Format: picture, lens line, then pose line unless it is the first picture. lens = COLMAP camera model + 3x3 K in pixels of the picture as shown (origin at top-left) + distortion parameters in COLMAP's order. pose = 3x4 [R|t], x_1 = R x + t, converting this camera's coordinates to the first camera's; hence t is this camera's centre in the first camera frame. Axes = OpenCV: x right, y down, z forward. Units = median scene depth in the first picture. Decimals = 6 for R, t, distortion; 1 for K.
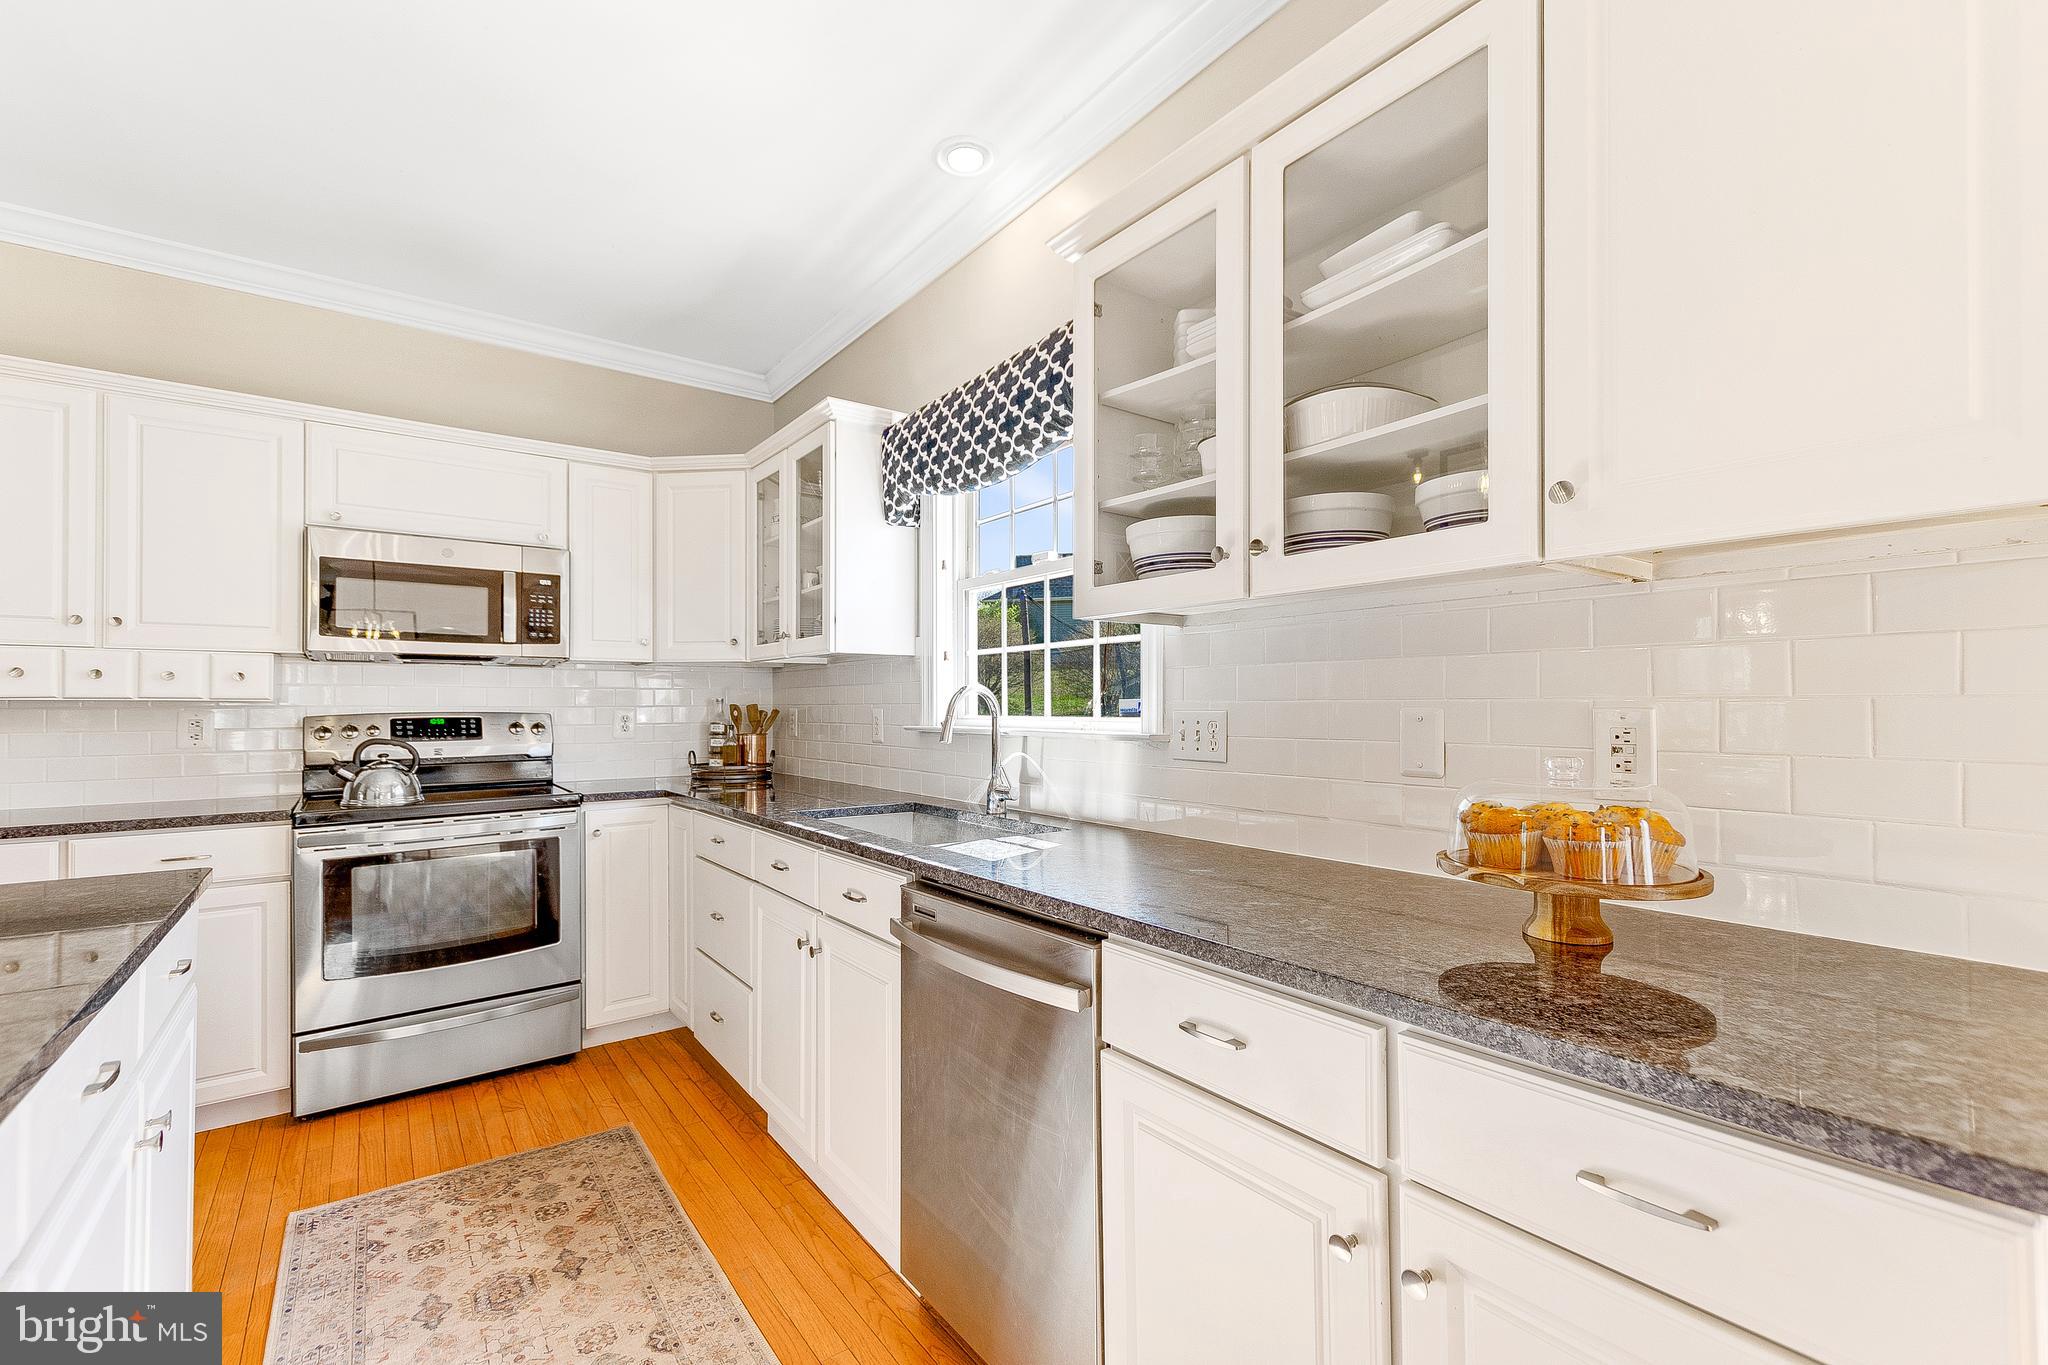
lens RADIAL K [[883.9, 0, 1032.4], [0, 883.9, 695.9], [0, 0, 1]] dist [0.014147, -0.000611]
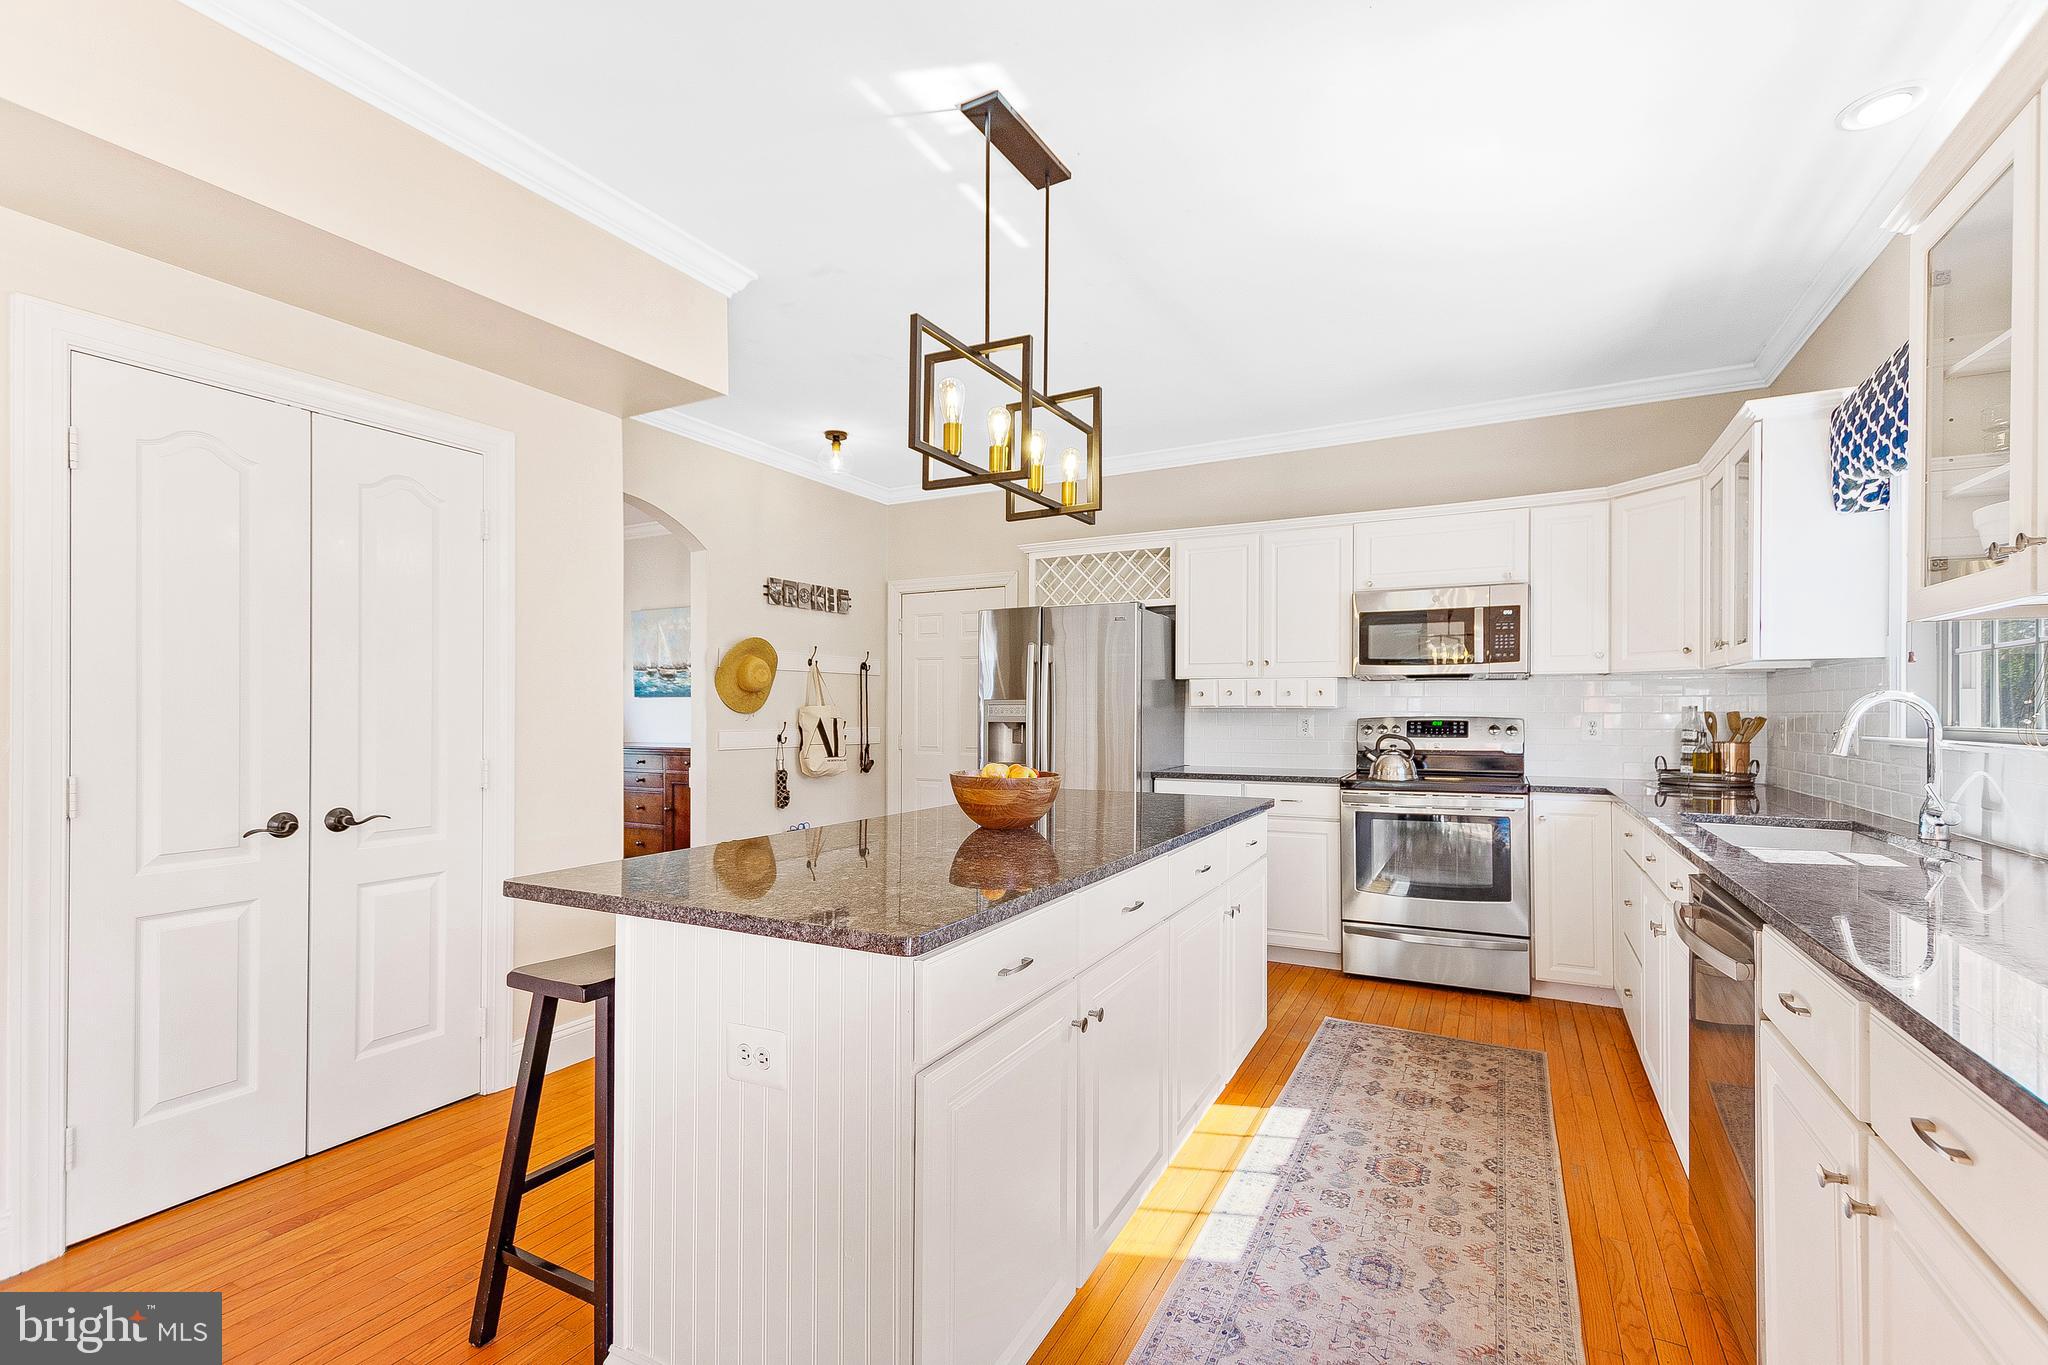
lens RADIAL K [[891.0, 0, 1032.9], [0, 891.0, 709.1], [0, 0, 1]] dist [0.012561, -0.000115]
pose [[0.433234, 0.001868, -0.901280, 0.322159], [0.006443, 0.999966, 0.005170, -0.004184], [0.901259, -0.008047, 0.433207, -0.153105]]
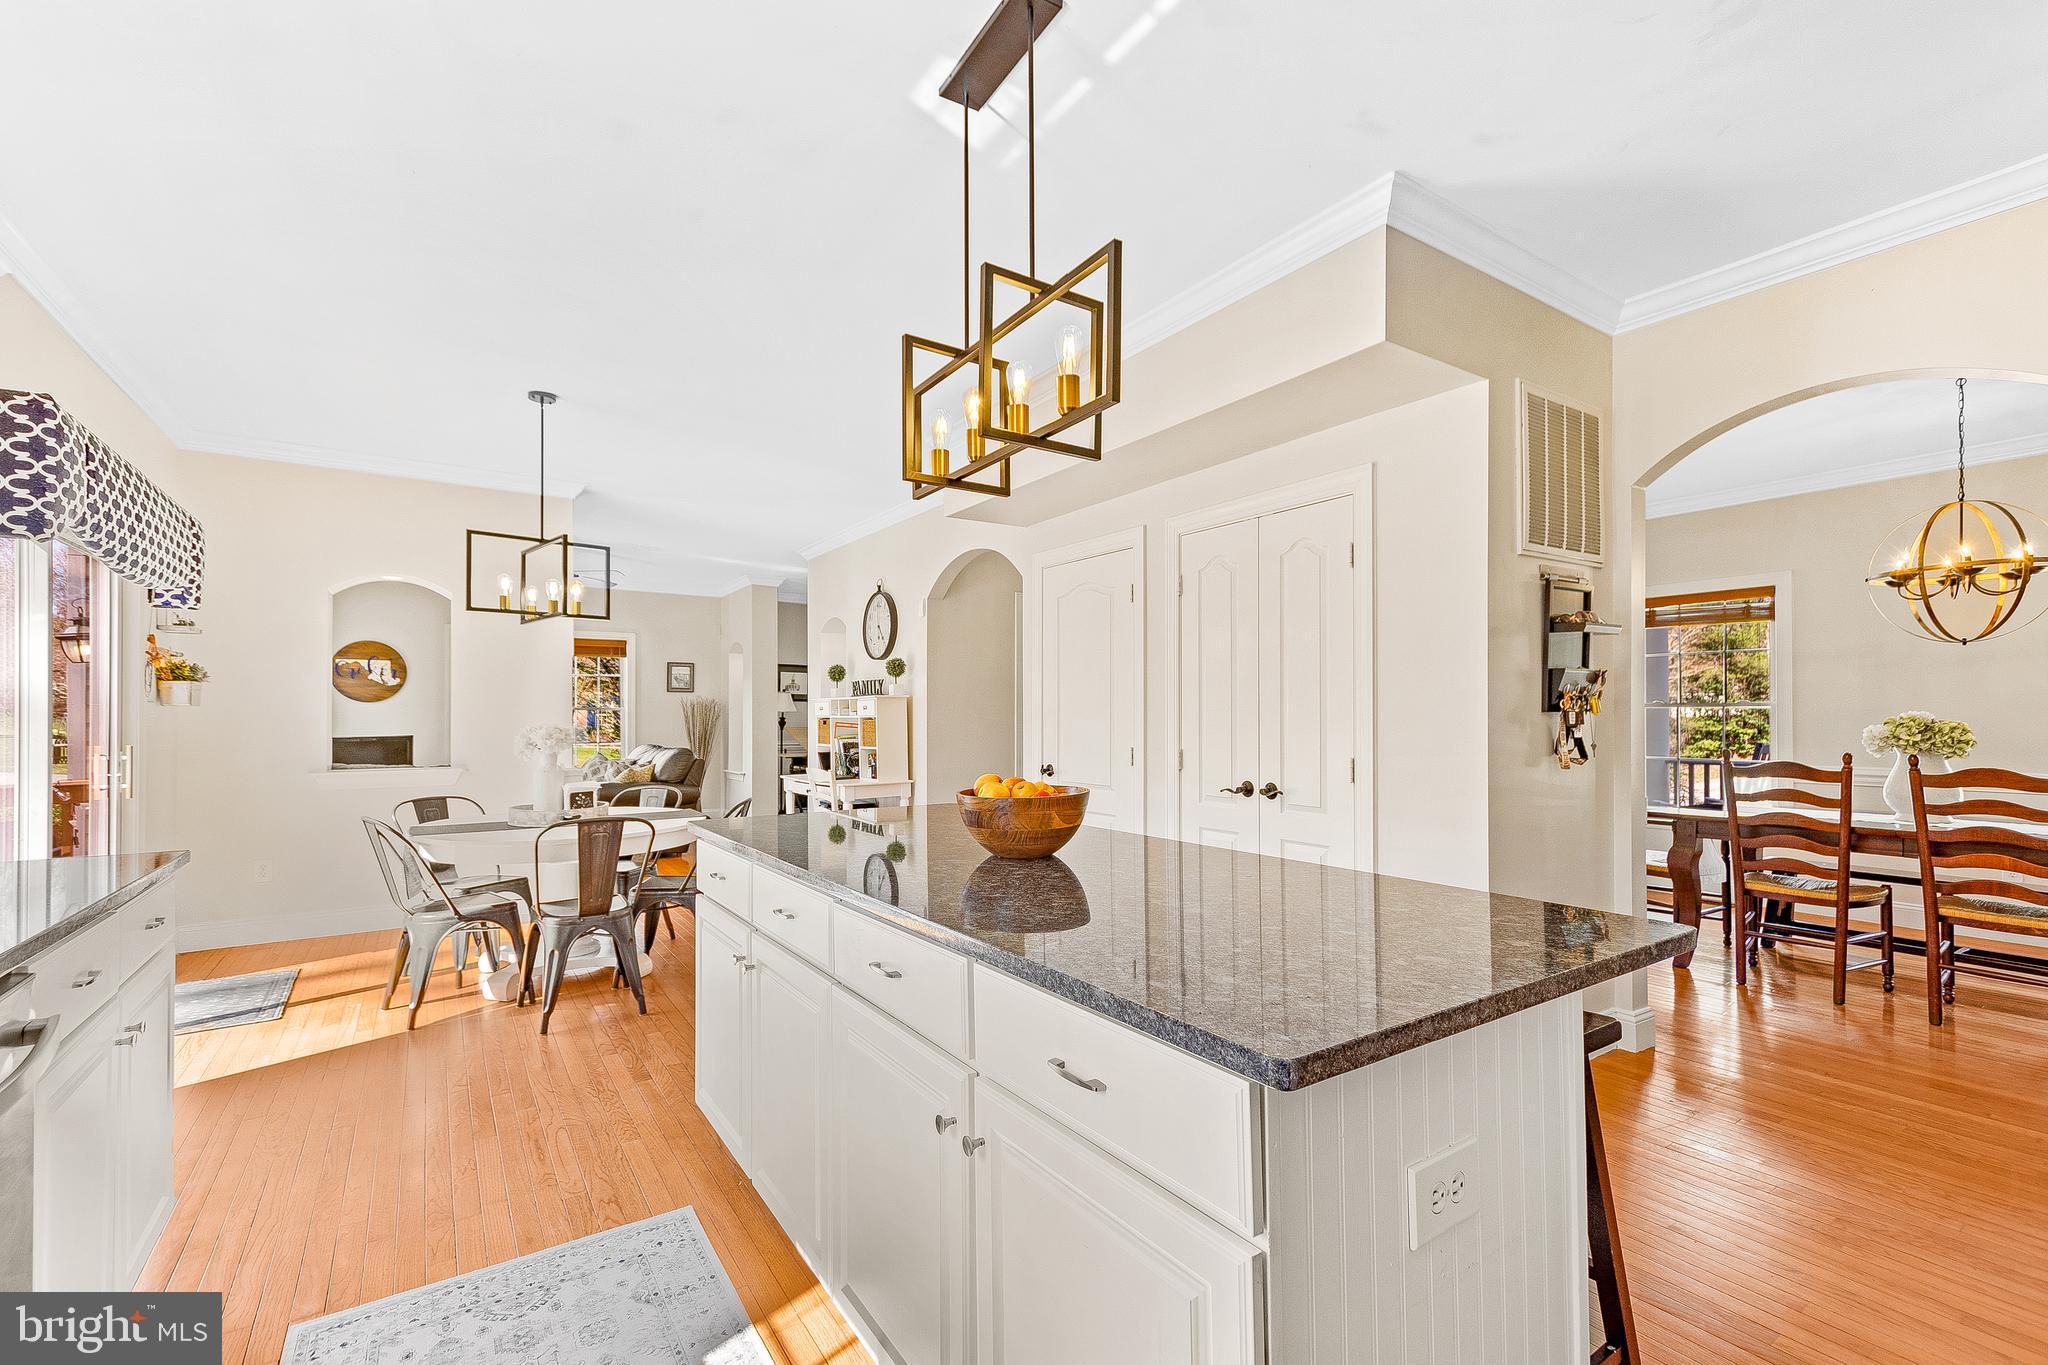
lens RADIAL K [[888.7, 0, 1028.0], [0, 888.7, 708.9], [0, 0, 1]] dist [0.014521, -0.000168]
pose [[-0.998765, 0.005524, 0.049377, -0.481179], [0.004590, 0.999809, -0.019015, 0.009023], [-0.049472, -0.018765, -0.998599, 0.882654]]
